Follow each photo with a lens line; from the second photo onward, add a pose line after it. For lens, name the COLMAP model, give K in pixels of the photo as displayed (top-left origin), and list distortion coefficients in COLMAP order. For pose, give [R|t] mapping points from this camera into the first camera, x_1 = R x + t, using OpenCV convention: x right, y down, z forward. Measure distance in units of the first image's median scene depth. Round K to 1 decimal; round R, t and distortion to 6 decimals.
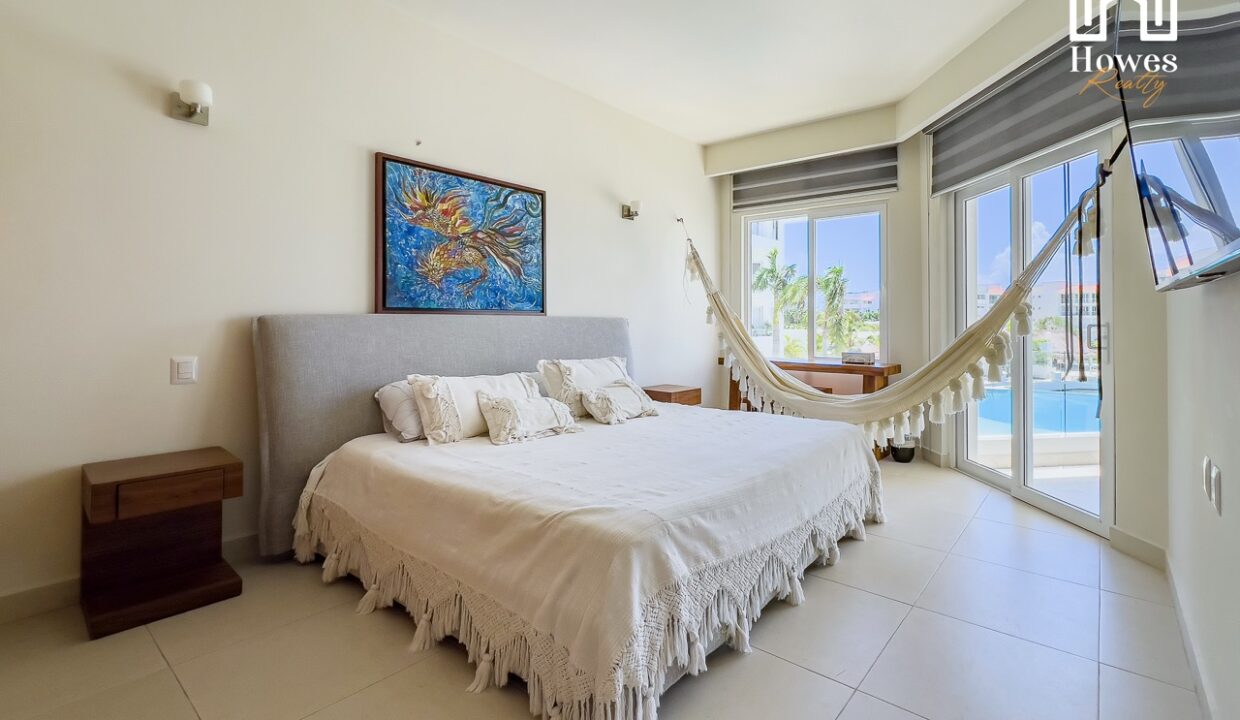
lens RADIAL K [[534.4, 0, 691.5], [0, 534.4, 312.5], [0, 0, 1]] dist [0.001038, 0.000105]
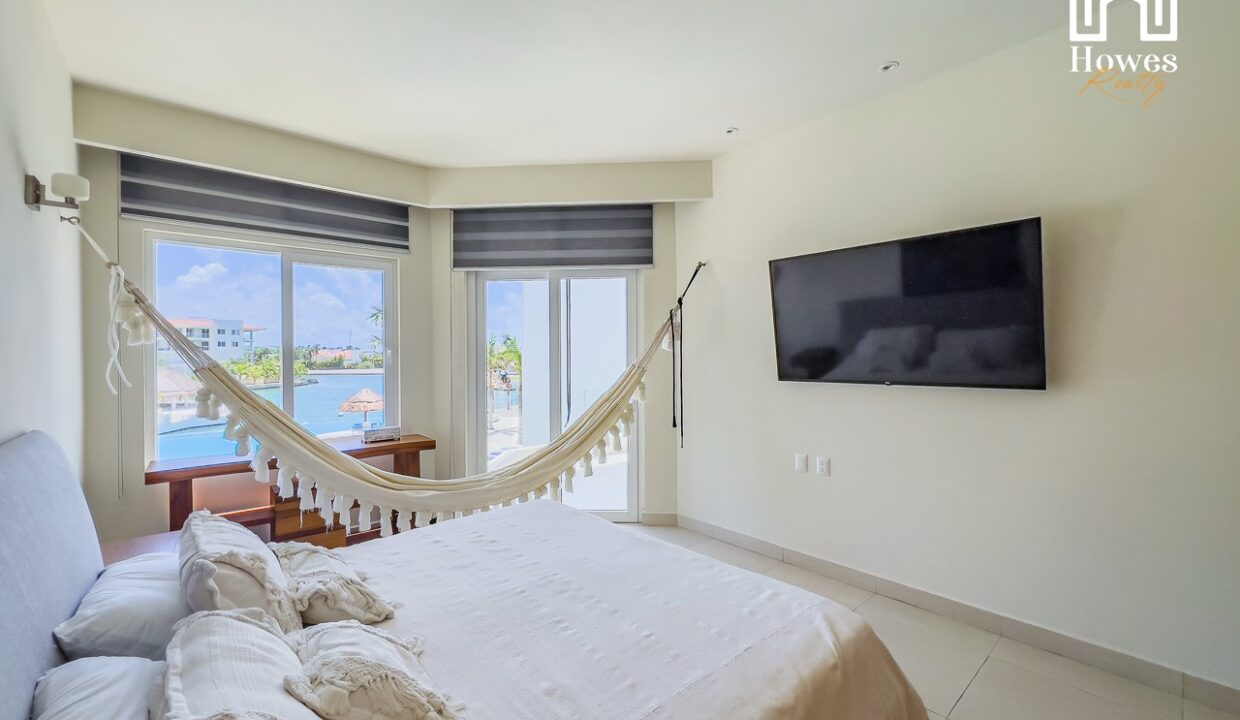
lens RADIAL K [[520.1, 0, 620.4], [0, 520.1, 349.9], [0, 0, 1]] dist [0.012786, -0.003461]
pose [[0.215090, -0.001810, 0.976592, -0.477785], [-0.004140, 0.999988, 0.002765, -0.062260], [-0.976585, -0.004638, 0.215080, 0.452037]]
